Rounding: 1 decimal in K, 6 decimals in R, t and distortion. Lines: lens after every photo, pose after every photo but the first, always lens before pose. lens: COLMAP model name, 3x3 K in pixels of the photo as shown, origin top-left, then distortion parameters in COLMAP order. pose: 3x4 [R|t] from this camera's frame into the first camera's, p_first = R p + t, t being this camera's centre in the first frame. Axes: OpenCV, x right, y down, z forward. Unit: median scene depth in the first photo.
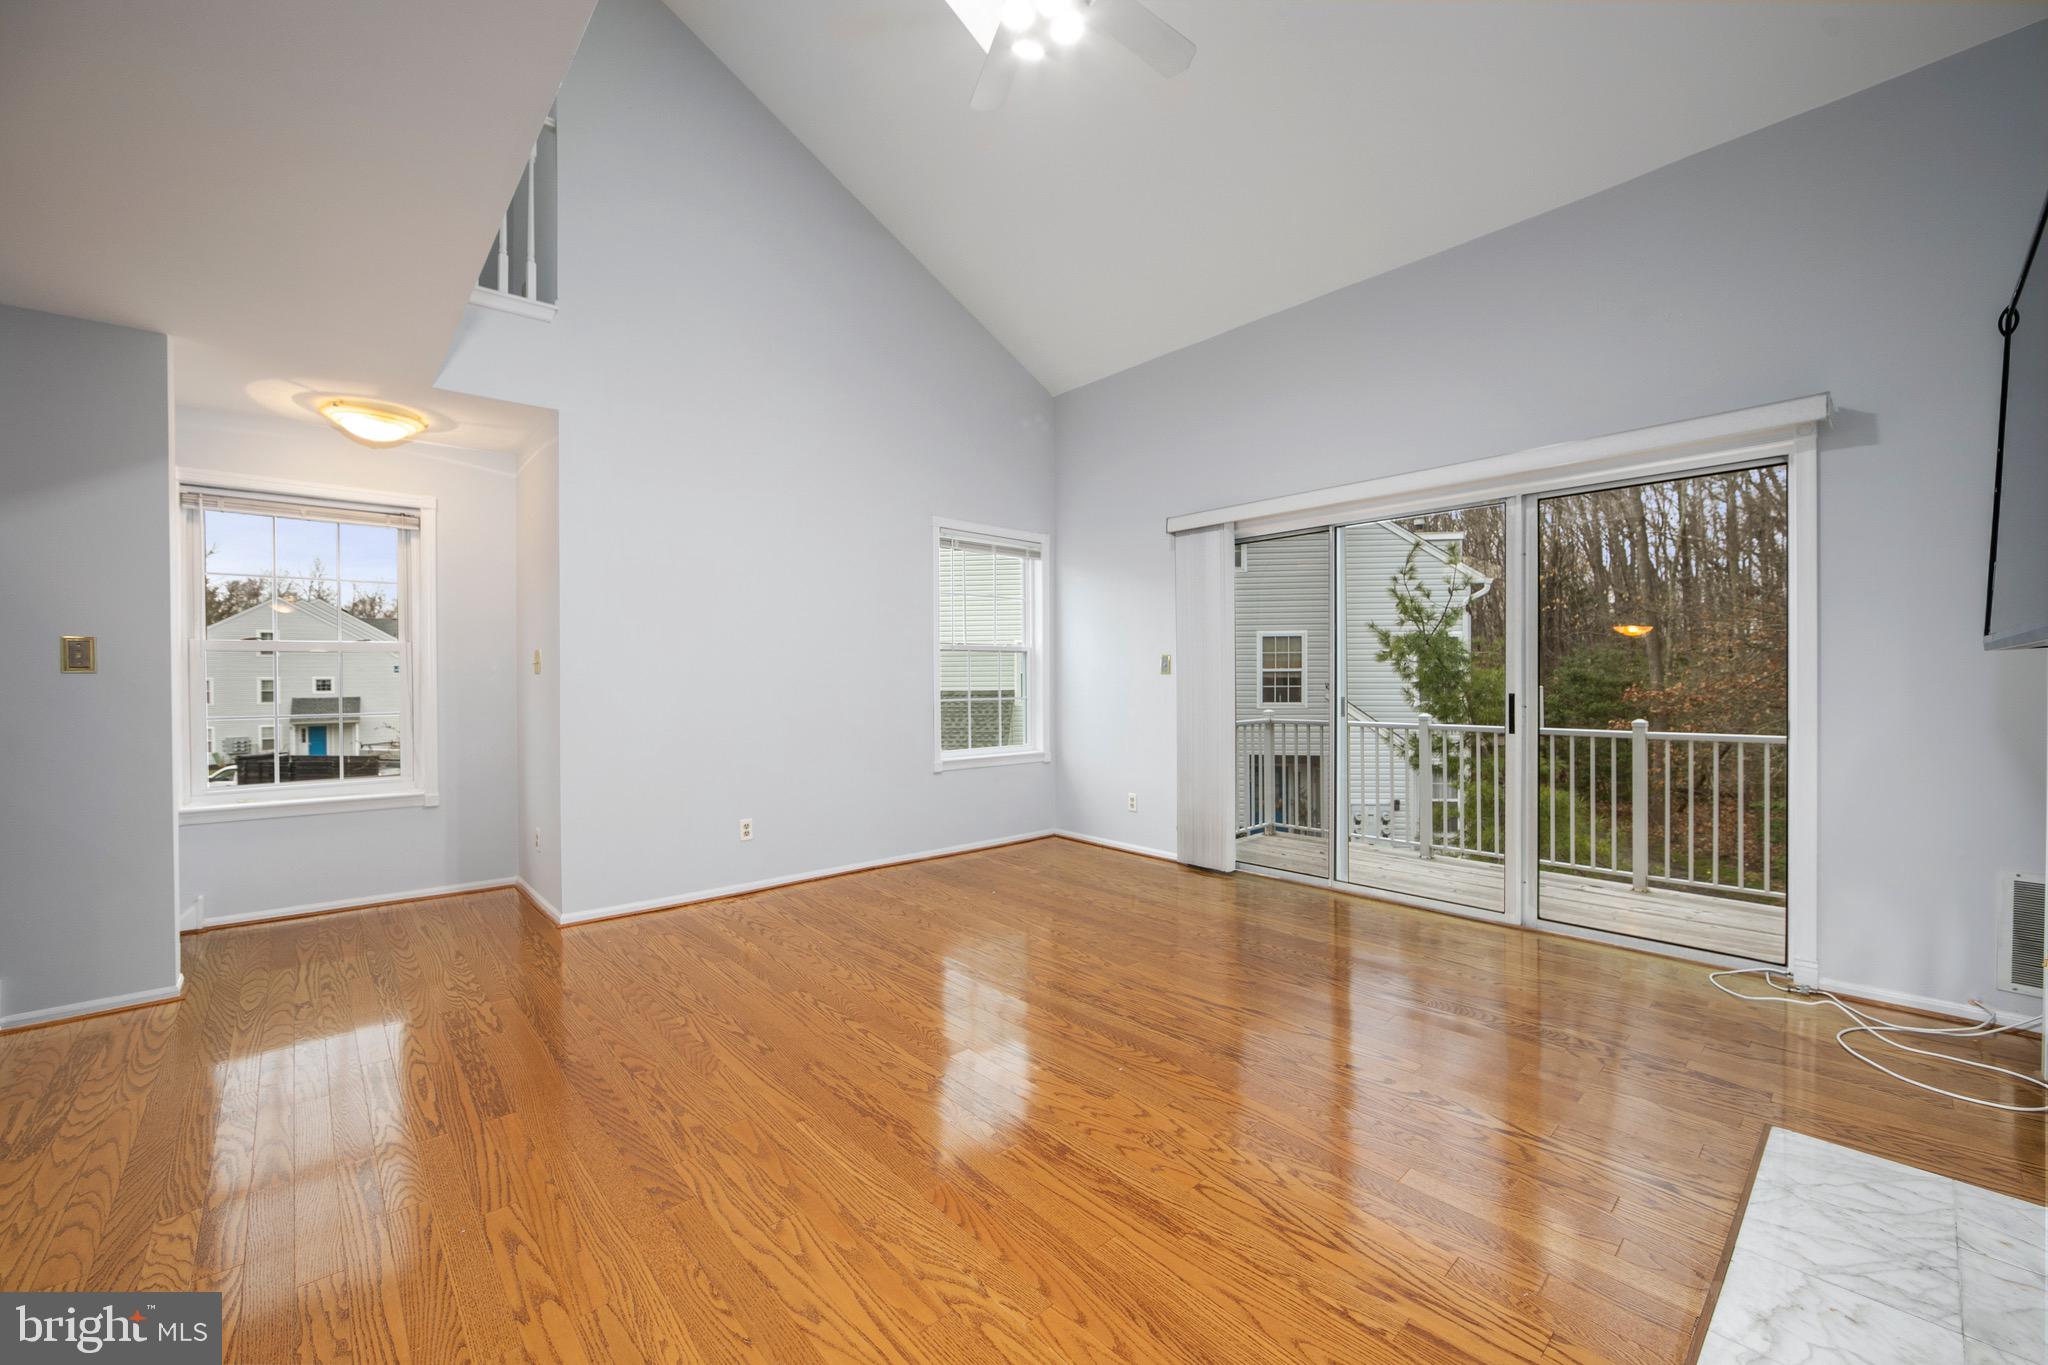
lens RADIAL K [[808.9, 0, 1024.0], [0, 808.9, 682.5], [0, 0, 1]] dist [-0.024457, -0.000017]
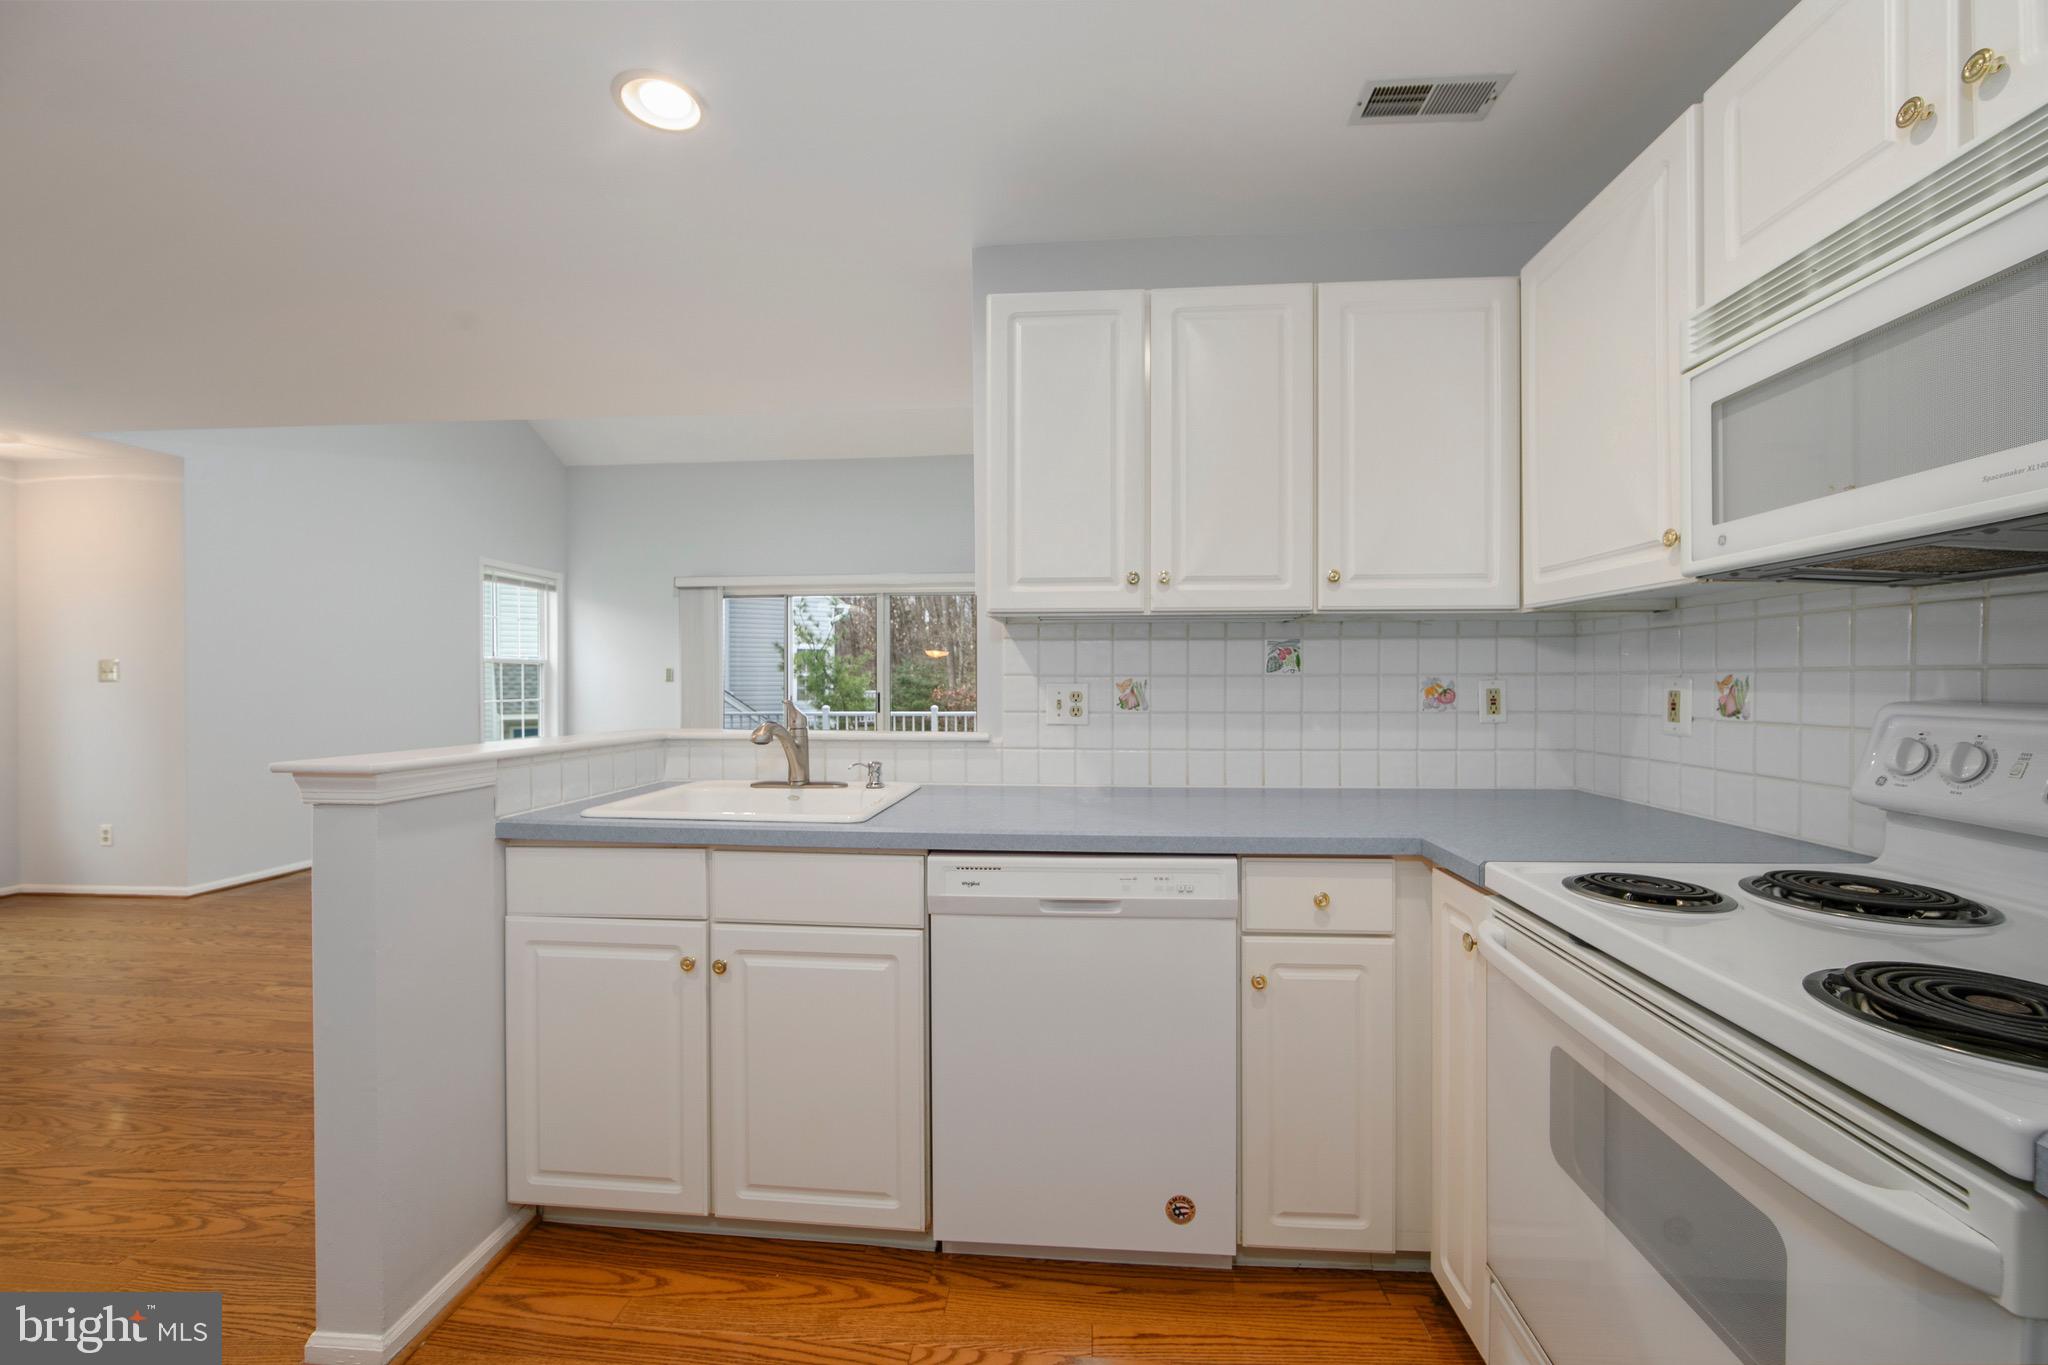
lens RADIAL K [[821.3, 0, 1024.0], [0, 821.3, 682.5], [0, 0, 1]] dist [0.000913, 0.000062]
pose [[0.731147, -0.000419, 0.682219, -0.324578], [0.002597, 0.999994, -0.002169, -0.003439], [-0.682214, 0.003358, 0.731144, -0.460127]]
